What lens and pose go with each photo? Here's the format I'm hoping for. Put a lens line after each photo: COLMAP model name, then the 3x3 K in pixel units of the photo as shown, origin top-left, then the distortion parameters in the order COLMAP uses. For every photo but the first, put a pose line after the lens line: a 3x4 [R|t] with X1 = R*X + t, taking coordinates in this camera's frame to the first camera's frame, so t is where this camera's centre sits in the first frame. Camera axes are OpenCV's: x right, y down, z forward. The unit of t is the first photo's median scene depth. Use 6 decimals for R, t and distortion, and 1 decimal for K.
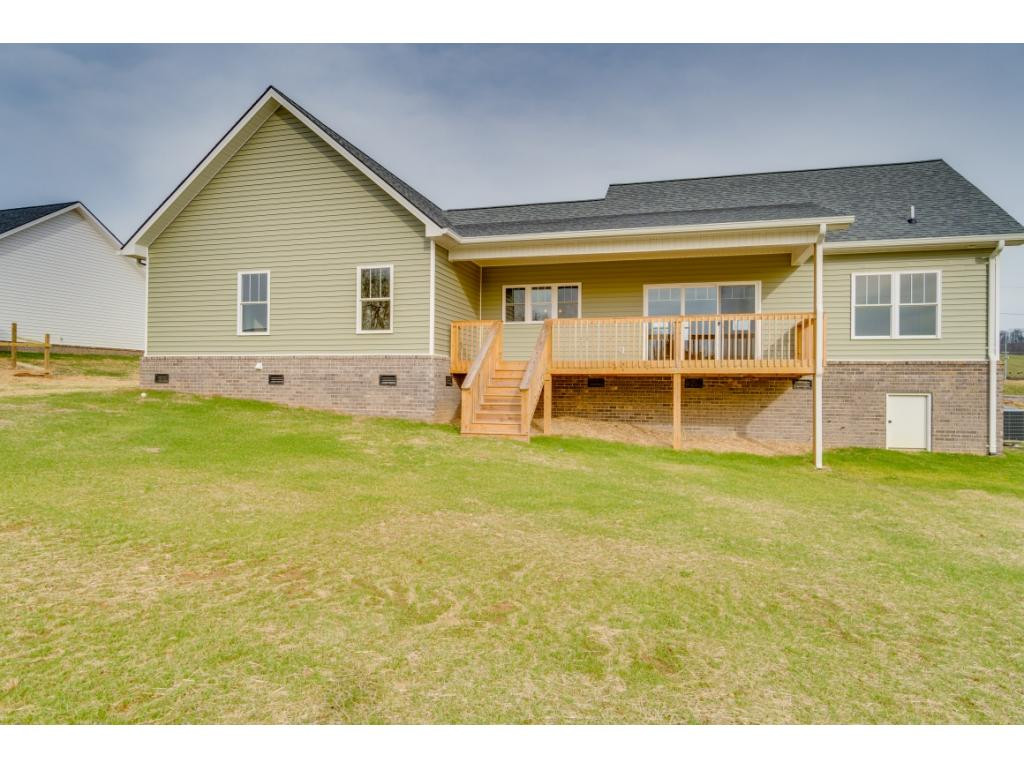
lens RADIAL K [[483.9, 0, 512.0], [0, 483.9, 384.0], [0, 0, 1]] dist [0.002084, 0.000454]
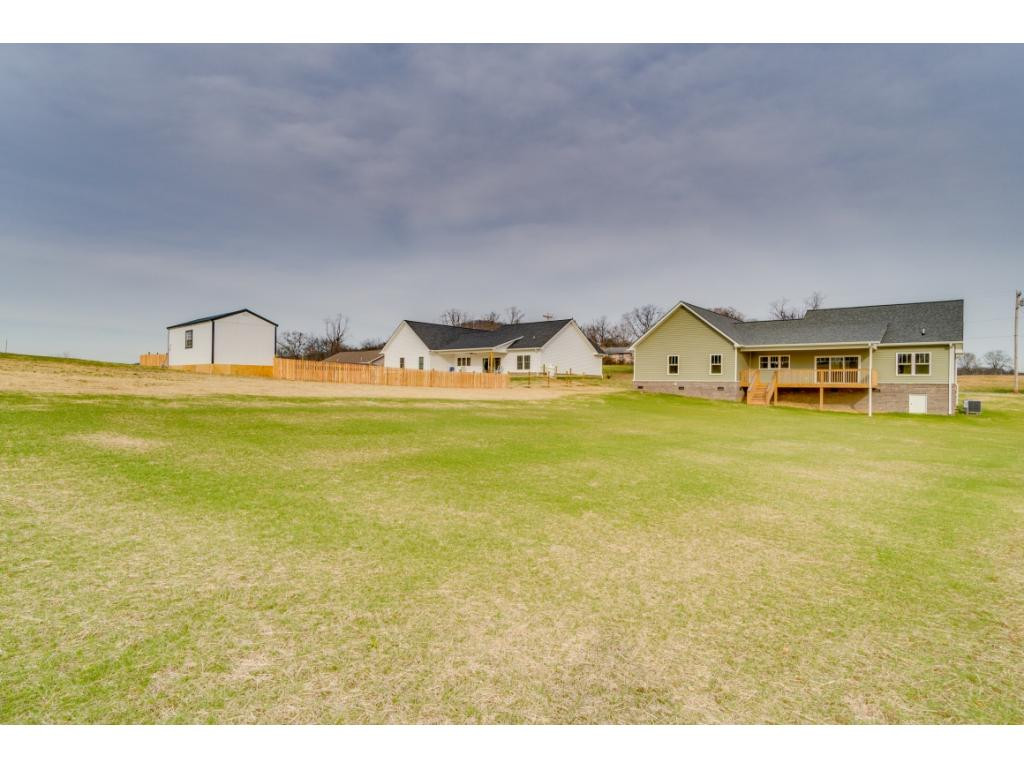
lens RADIAL K [[452.0, 0, 512.0], [0, 452.0, 384.0], [0, 0, 1]] dist [0.002202, 0.000254]
pose [[0.885775, 0.000503, -0.464114, -0.083510], [-0.006007, 0.999928, -0.010381, 0.001009], [0.464076, 0.011983, 0.885714, -2.452088]]
